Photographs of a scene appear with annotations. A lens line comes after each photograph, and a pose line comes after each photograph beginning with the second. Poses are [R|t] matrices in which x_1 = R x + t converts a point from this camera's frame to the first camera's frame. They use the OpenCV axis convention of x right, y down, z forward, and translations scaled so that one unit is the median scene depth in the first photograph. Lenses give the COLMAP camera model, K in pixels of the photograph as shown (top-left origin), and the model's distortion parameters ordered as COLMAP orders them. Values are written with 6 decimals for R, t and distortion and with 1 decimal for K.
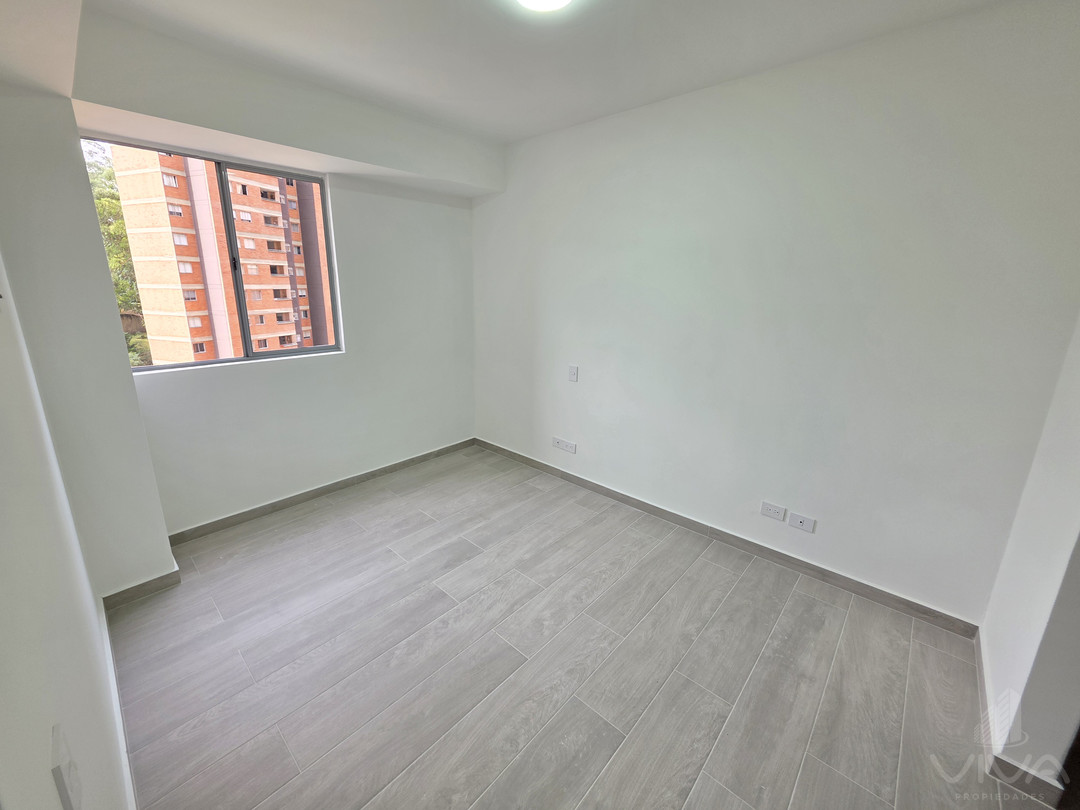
lens RADIAL K [[431.7, 0, 522.7], [0, 431.7, 394.2], [0, 0, 1]] dist [0.002376, 0.000112]
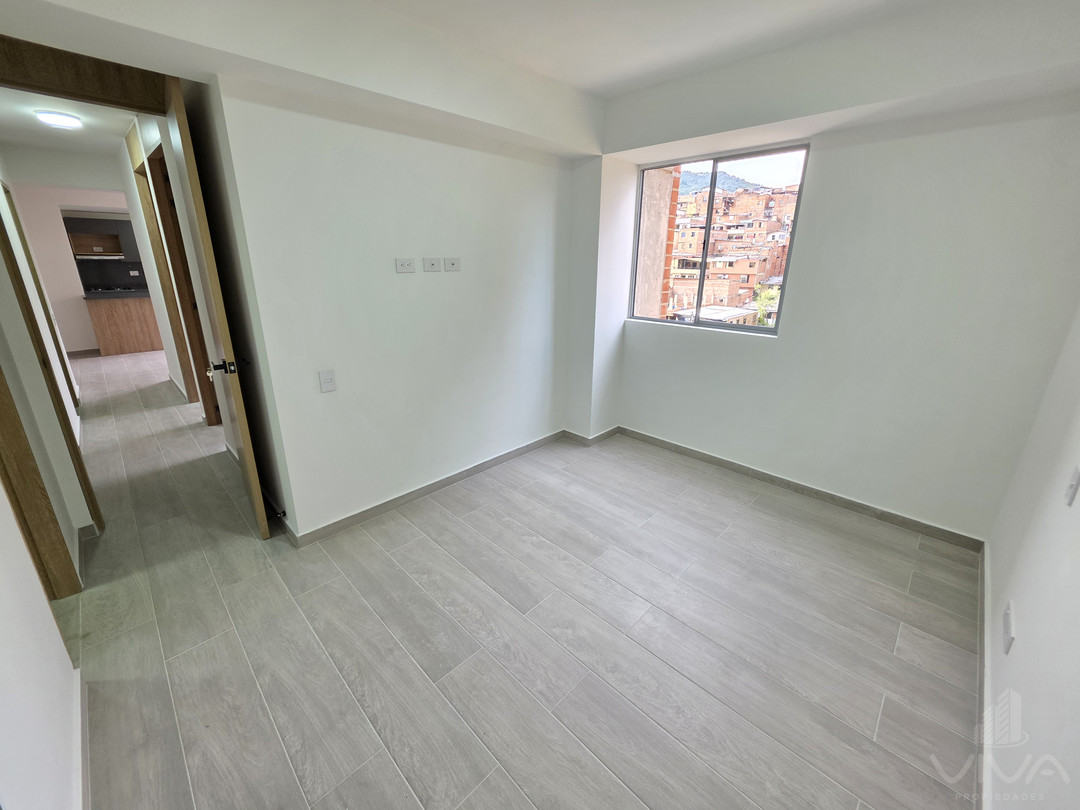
lens RADIAL K [[431.7, 0, 537.7], [0, 431.7, 390.2], [0, 0, 1]] dist [0.002376, 0.000112]
pose [[-0.020064, 0.283812, -0.958670, 0.678356], [-0.255102, 0.925672, 0.279382, -0.159511], [0.966706, 0.250164, 0.053829, 0.647239]]
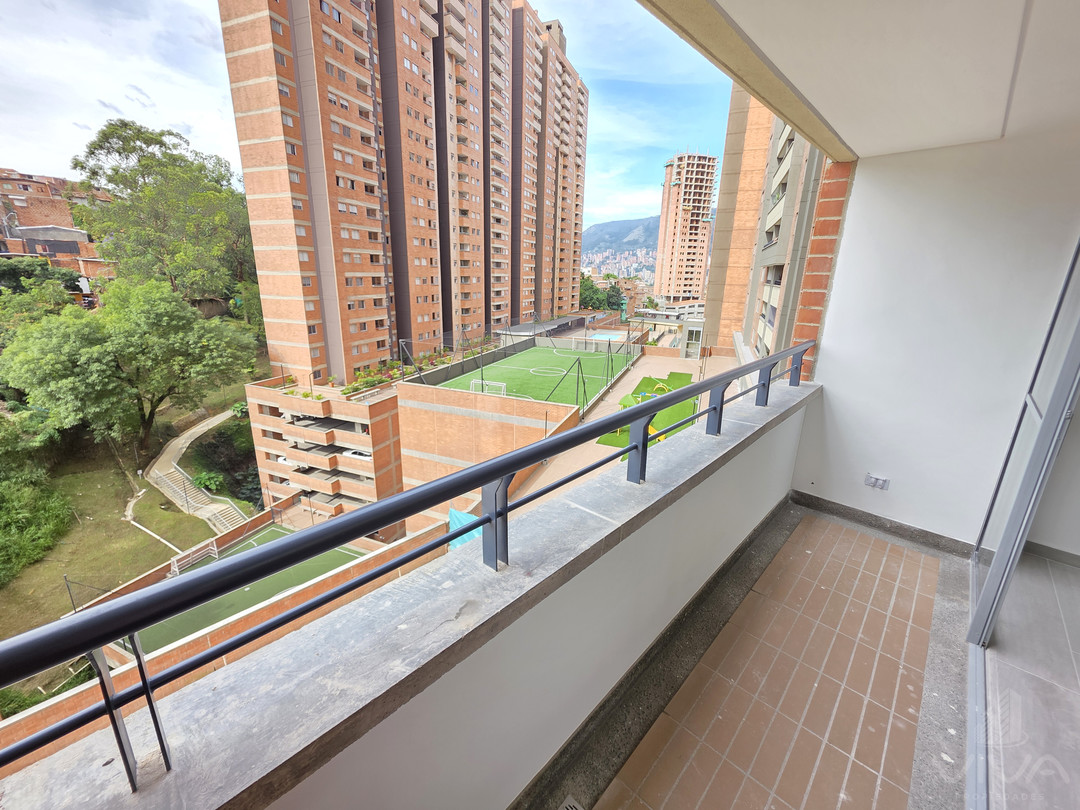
lens RADIAL K [[431.7, 0, 534.9], [0, 431.7, 392.1], [0, 0, 1]] dist [0.002376, 0.000112]
pose [[0.998308, 0.021577, -0.053993, -4.623249], [-0.020436, 0.999558, 0.021595, 0.636483], [0.054435, -0.020455, 0.998308, -2.805595]]
